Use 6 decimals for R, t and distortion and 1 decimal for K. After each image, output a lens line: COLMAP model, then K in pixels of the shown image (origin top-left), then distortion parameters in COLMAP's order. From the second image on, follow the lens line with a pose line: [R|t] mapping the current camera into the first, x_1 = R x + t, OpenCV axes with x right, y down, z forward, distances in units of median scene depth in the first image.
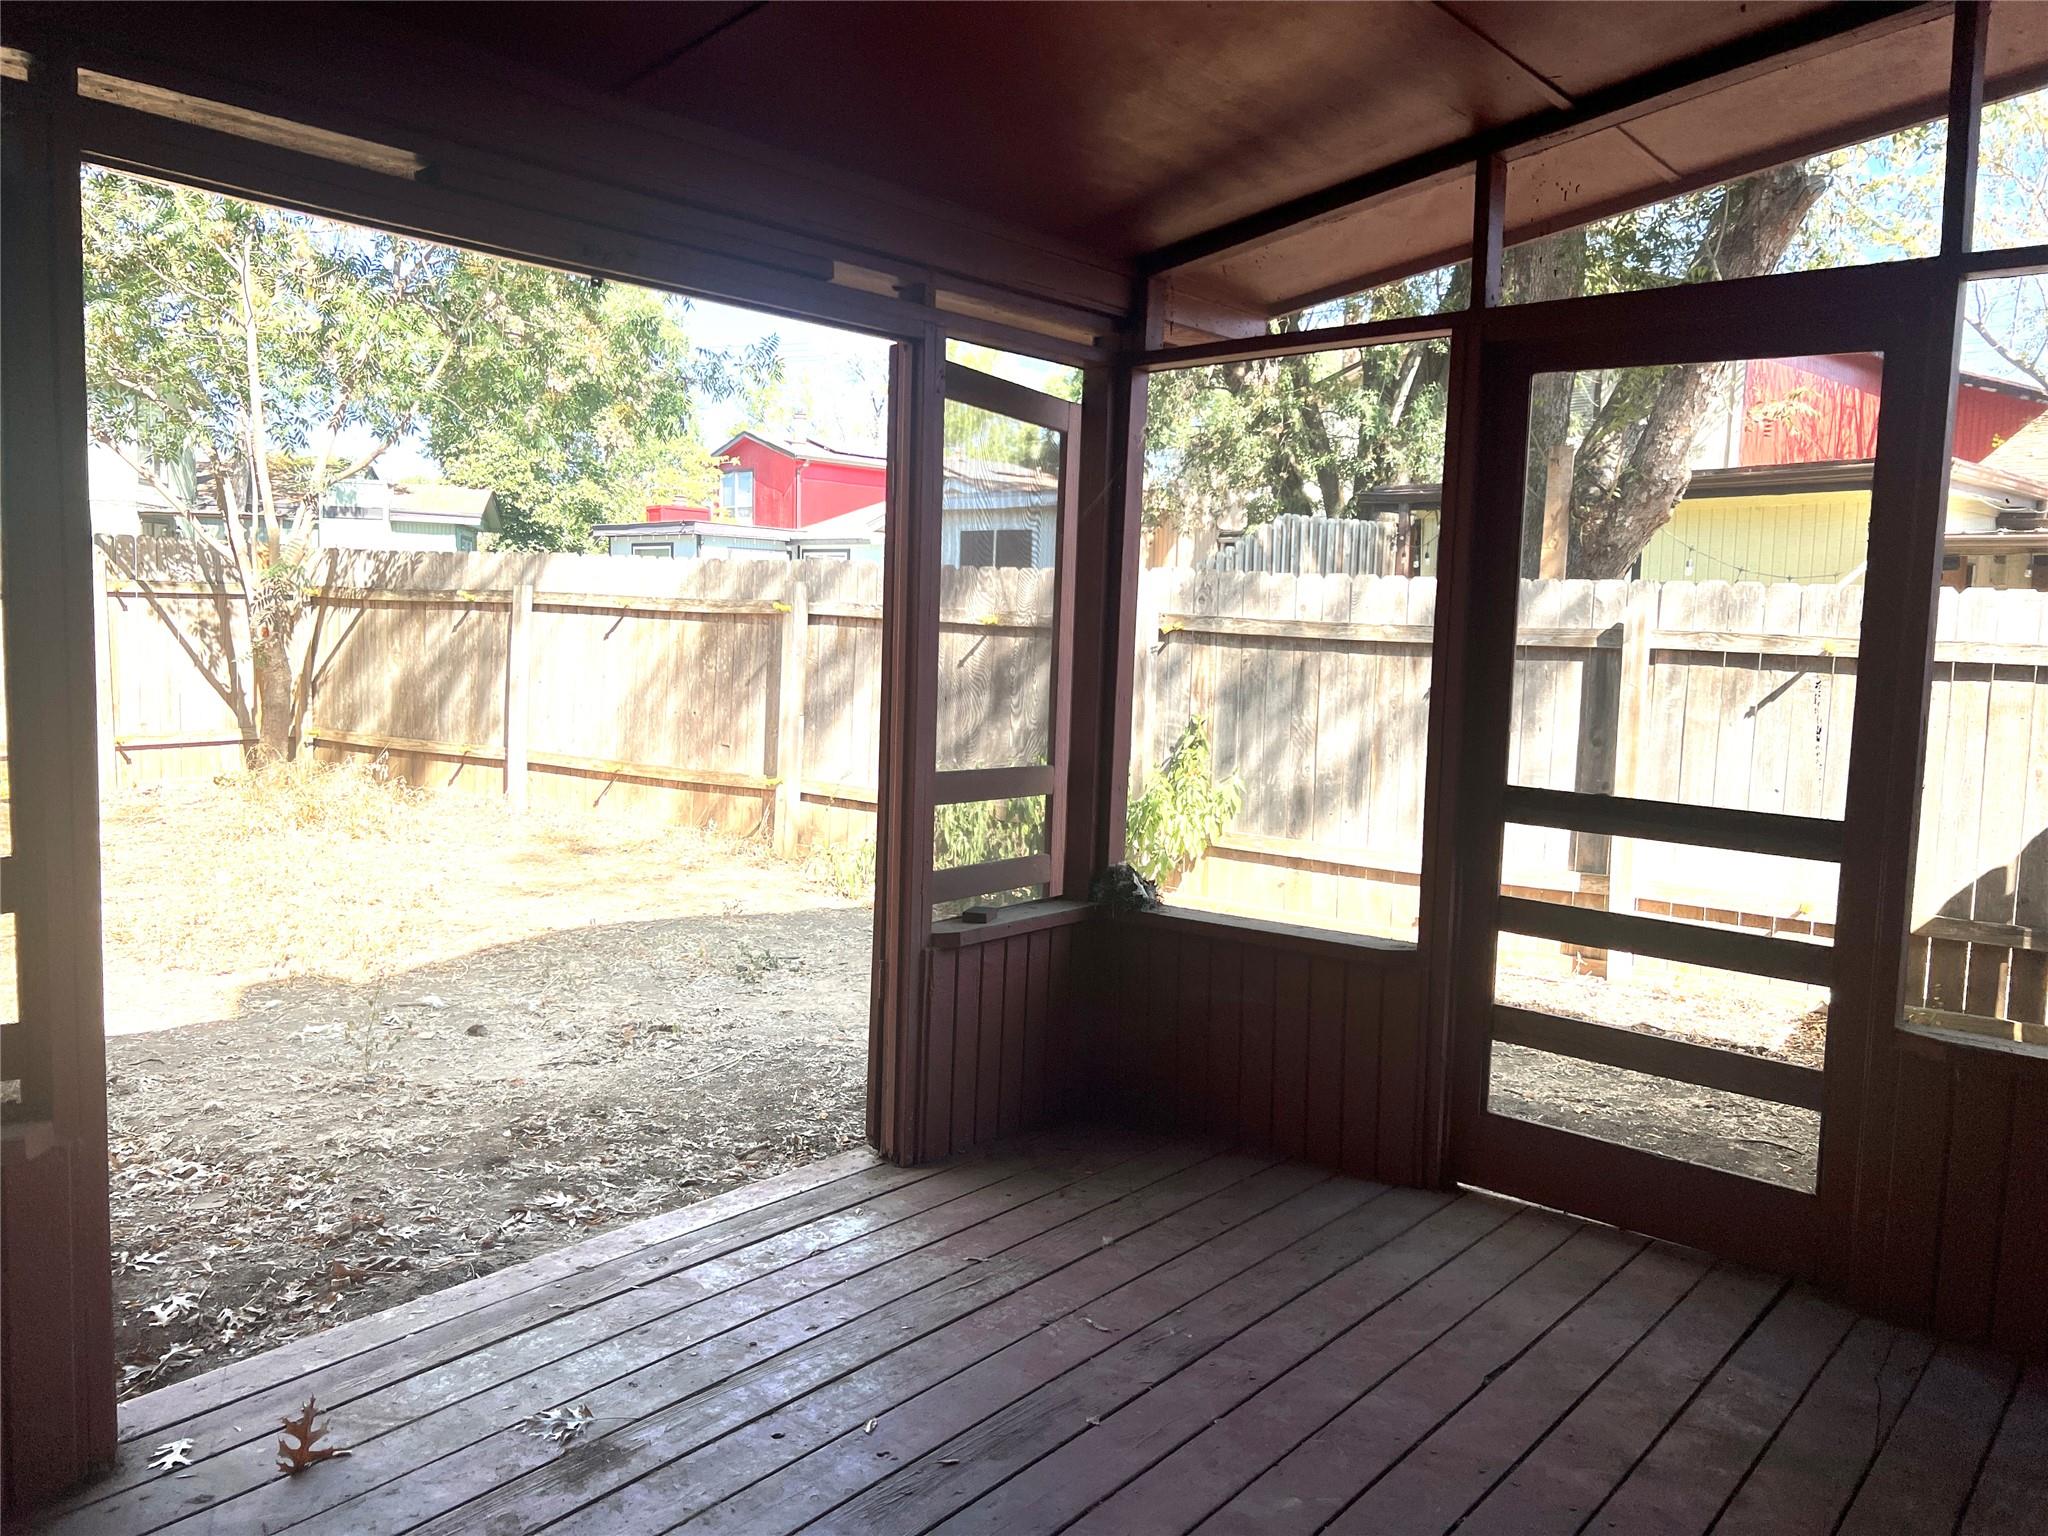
lens RADIAL K [[1555.2, 0, 1029.2], [0, 1555.2, 765.1], [0, 0, 1]] dist [0.023507, -0.010211]
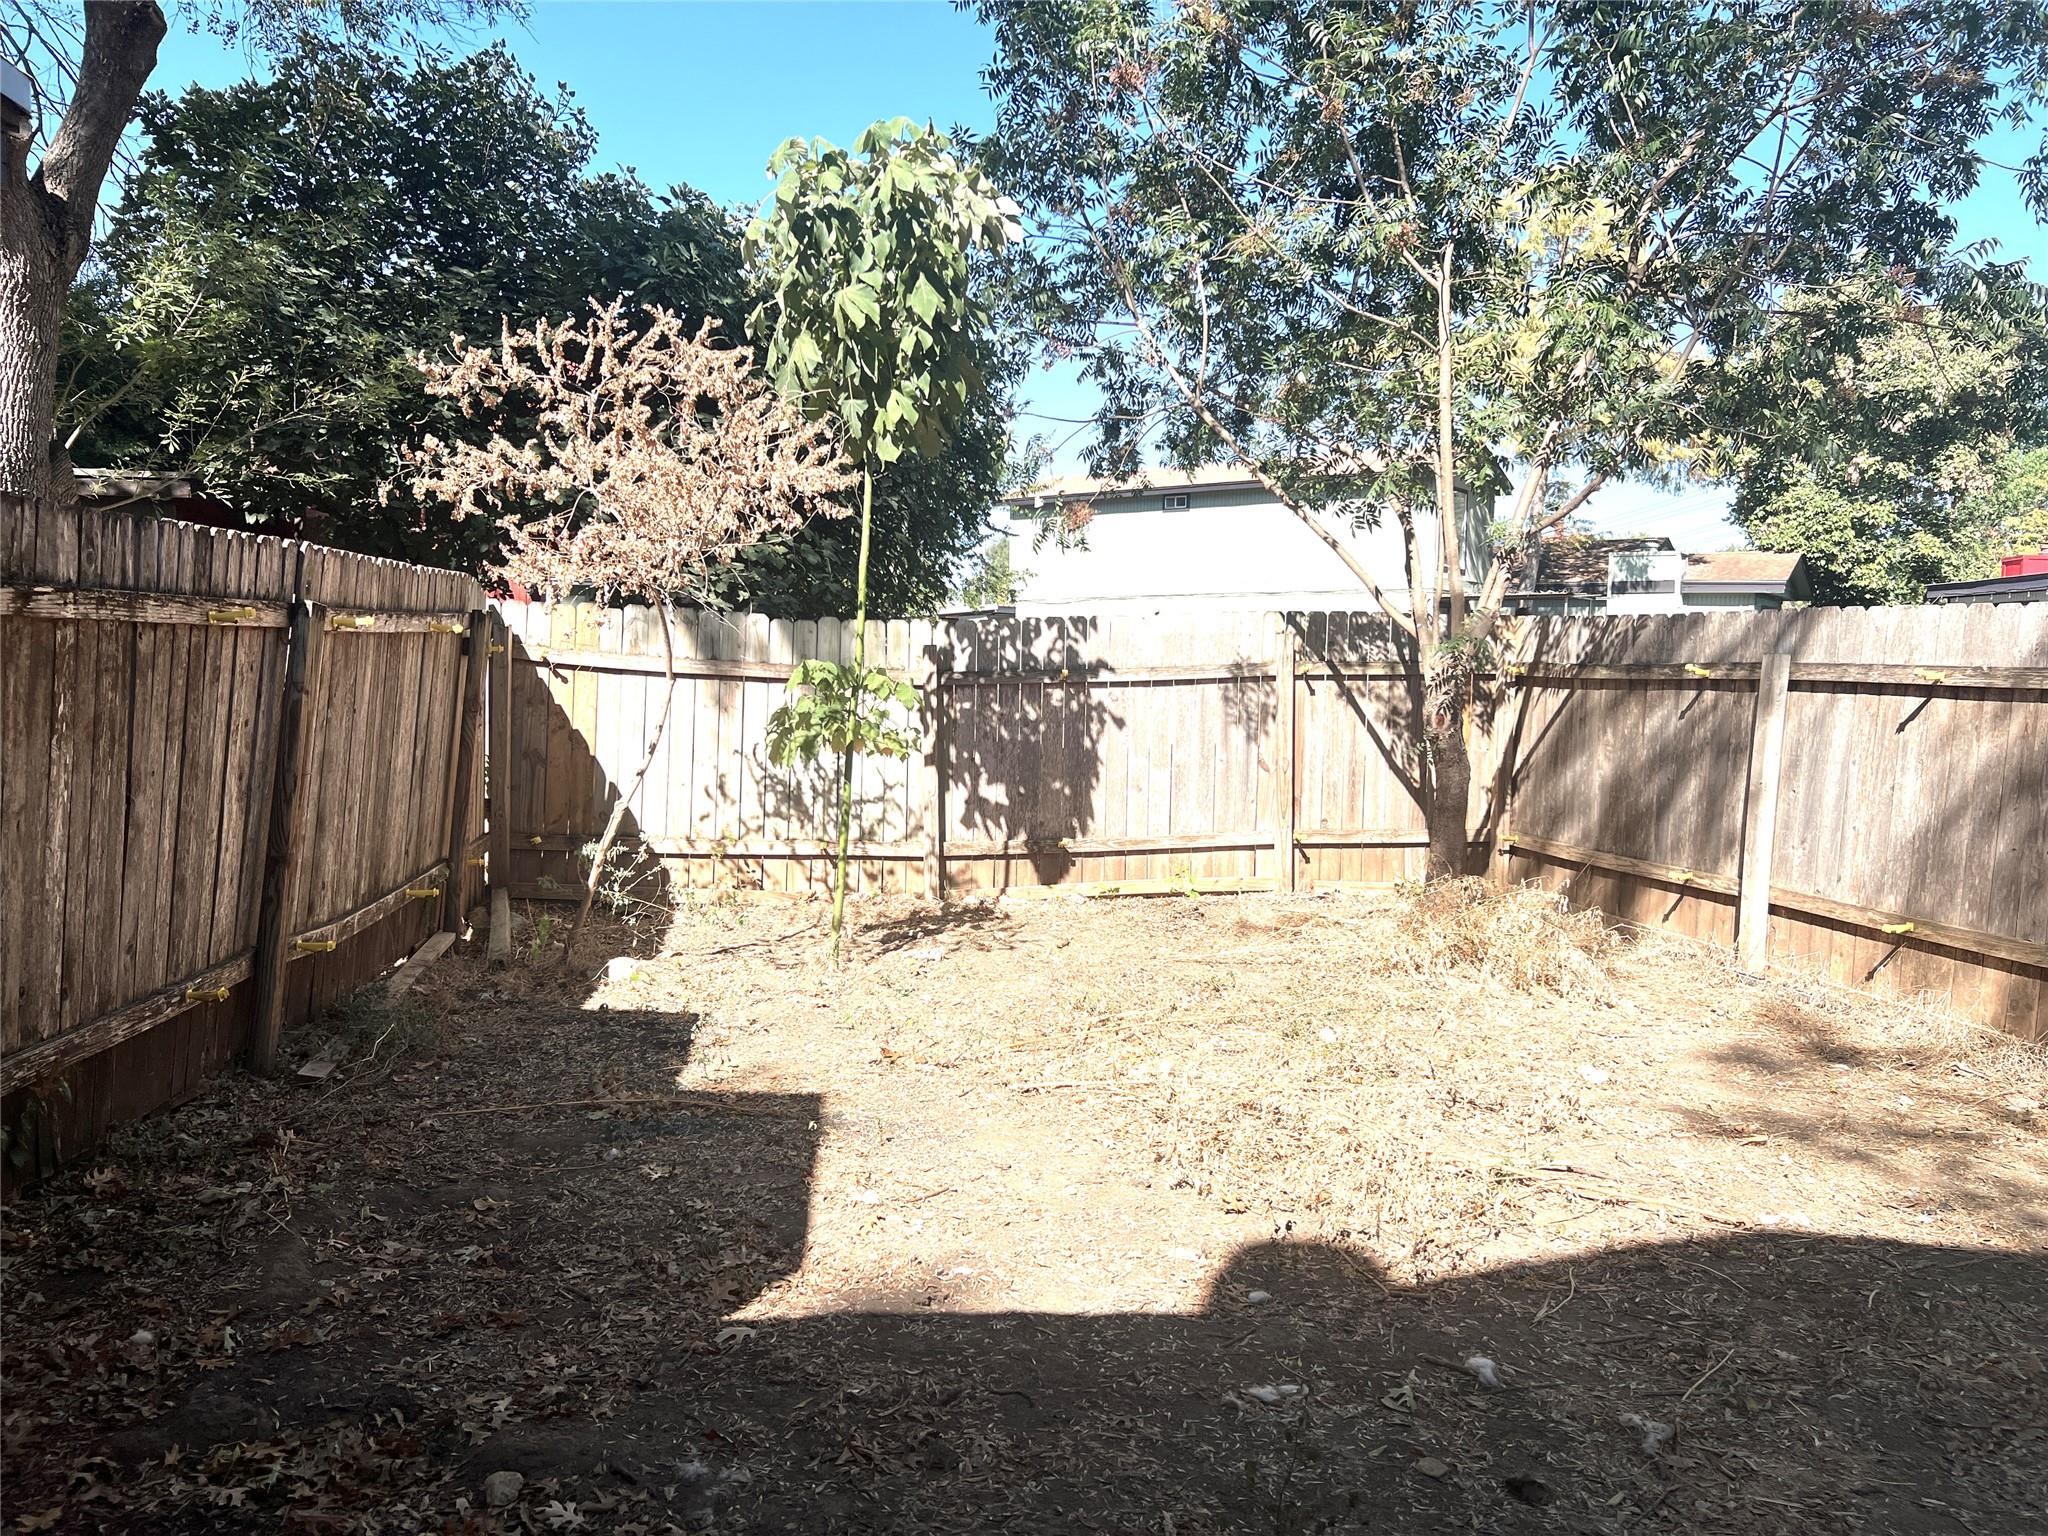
lens RADIAL K [[1555.2, 0, 1018.0], [0, 1555.2, 780.2], [0, 0, 1]] dist [0.023507, -0.010211]
pose [[0.696629, 0.032502, -0.716695, -0.050151], [-0.061683, 0.997988, -0.014698, -0.025079], [0.714775, 0.054447, 0.697232, 0.246158]]
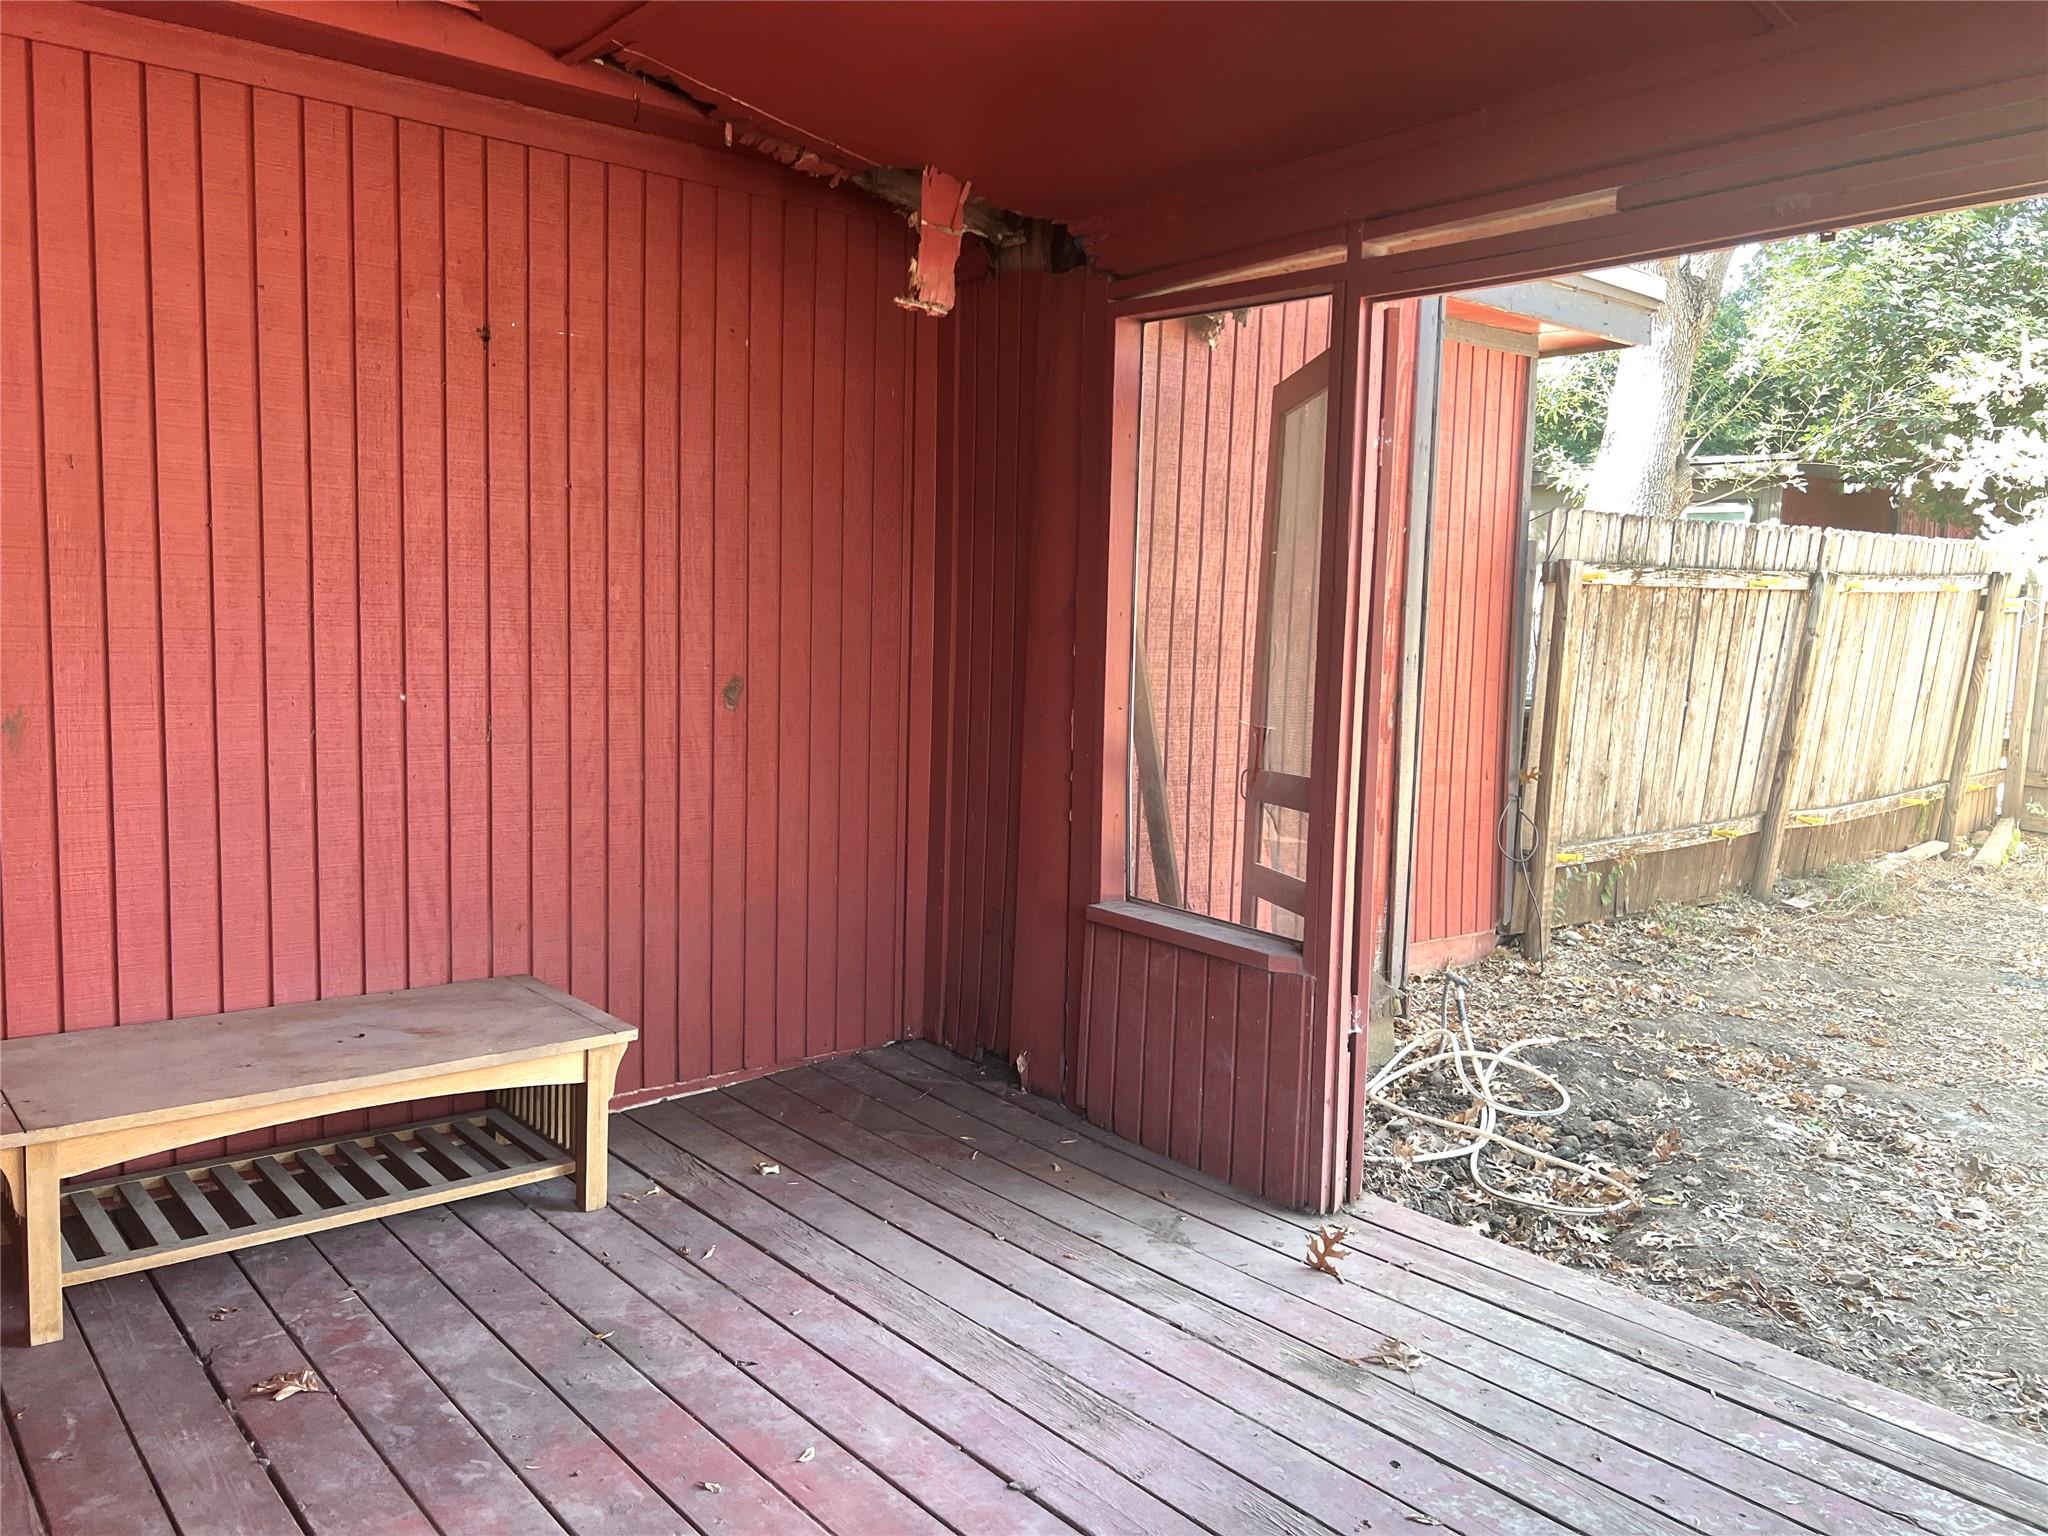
lens RADIAL K [[1555.2, 0, 1016.9], [0, 1555.2, 764.9], [0, 0, 1]] dist [0.023507, -0.010211]
pose [[-0.182313, 0.074402, -0.980421, 0.187154], [-0.120931, 0.987866, 0.097454, -0.014358], [0.975775, 0.136330, -0.171103, 0.207663]]
